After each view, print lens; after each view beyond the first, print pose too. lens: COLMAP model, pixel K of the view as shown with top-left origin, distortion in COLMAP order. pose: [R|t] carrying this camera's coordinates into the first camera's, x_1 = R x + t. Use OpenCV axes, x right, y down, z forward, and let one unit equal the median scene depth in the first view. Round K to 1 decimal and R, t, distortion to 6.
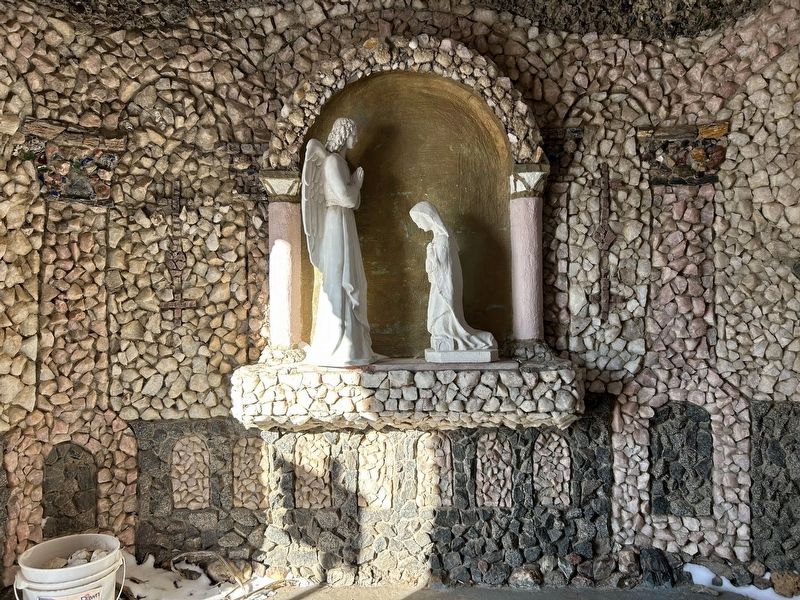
lens RADIAL K [[596.2, 0, 400.0], [0, 596.2, 300.0], [0, 0, 1]] dist [0.062579, -0.067906]
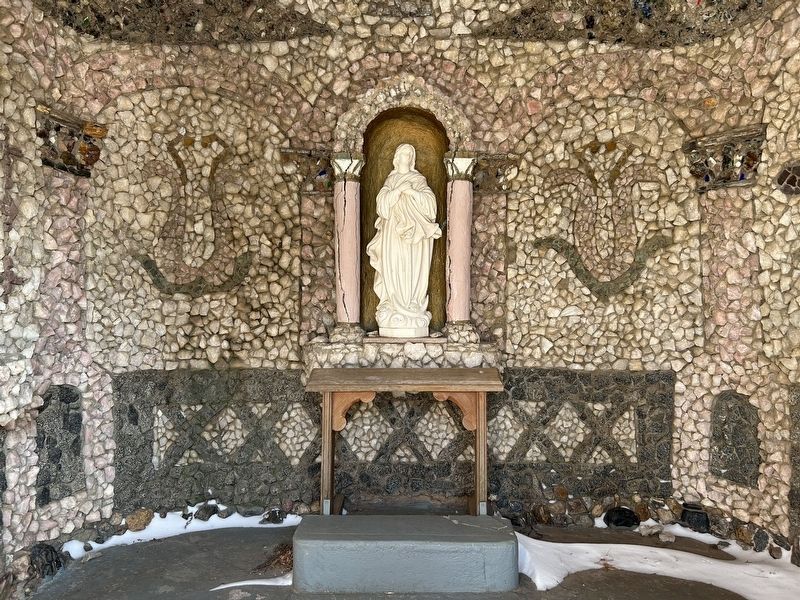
lens RADIAL K [[596.2, 0, 400.0], [0, 596.2, 300.0], [0, 0, 1]] dist [0.062579, -0.067906]
pose [[0.019304, 0.021858, 0.999575, -0.532626], [-0.009556, 0.999719, -0.021677, 0.041822], [-0.999768, -0.009133, 0.019507, 0.412674]]
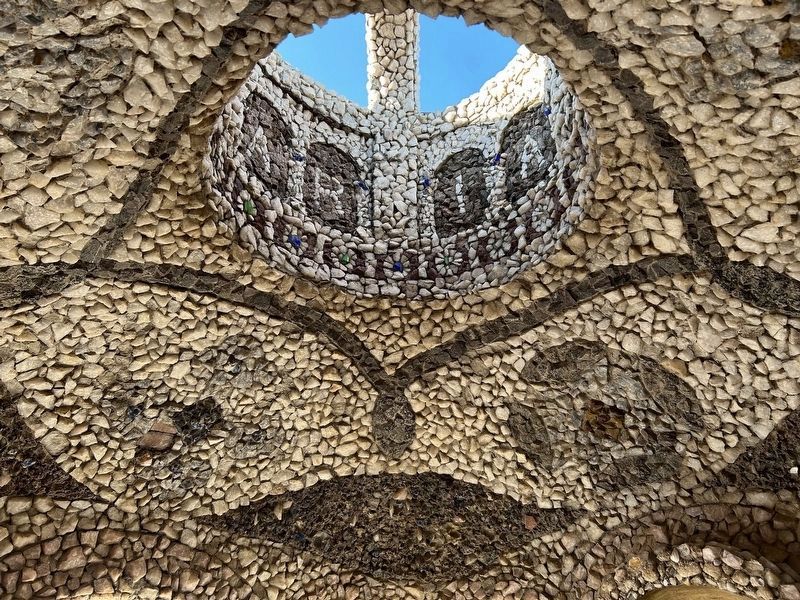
lens RADIAL K [[596.2, 0, 400.0], [0, 596.2, 300.0], [0, 0, 1]] dist [0.062579, -0.067906]
pose [[0.644470, -0.412499, -0.643819, 0.535526], [0.003939, 0.843781, -0.536673, -0.264793], [0.764619, 0.343334, 0.545417, 0.011724]]
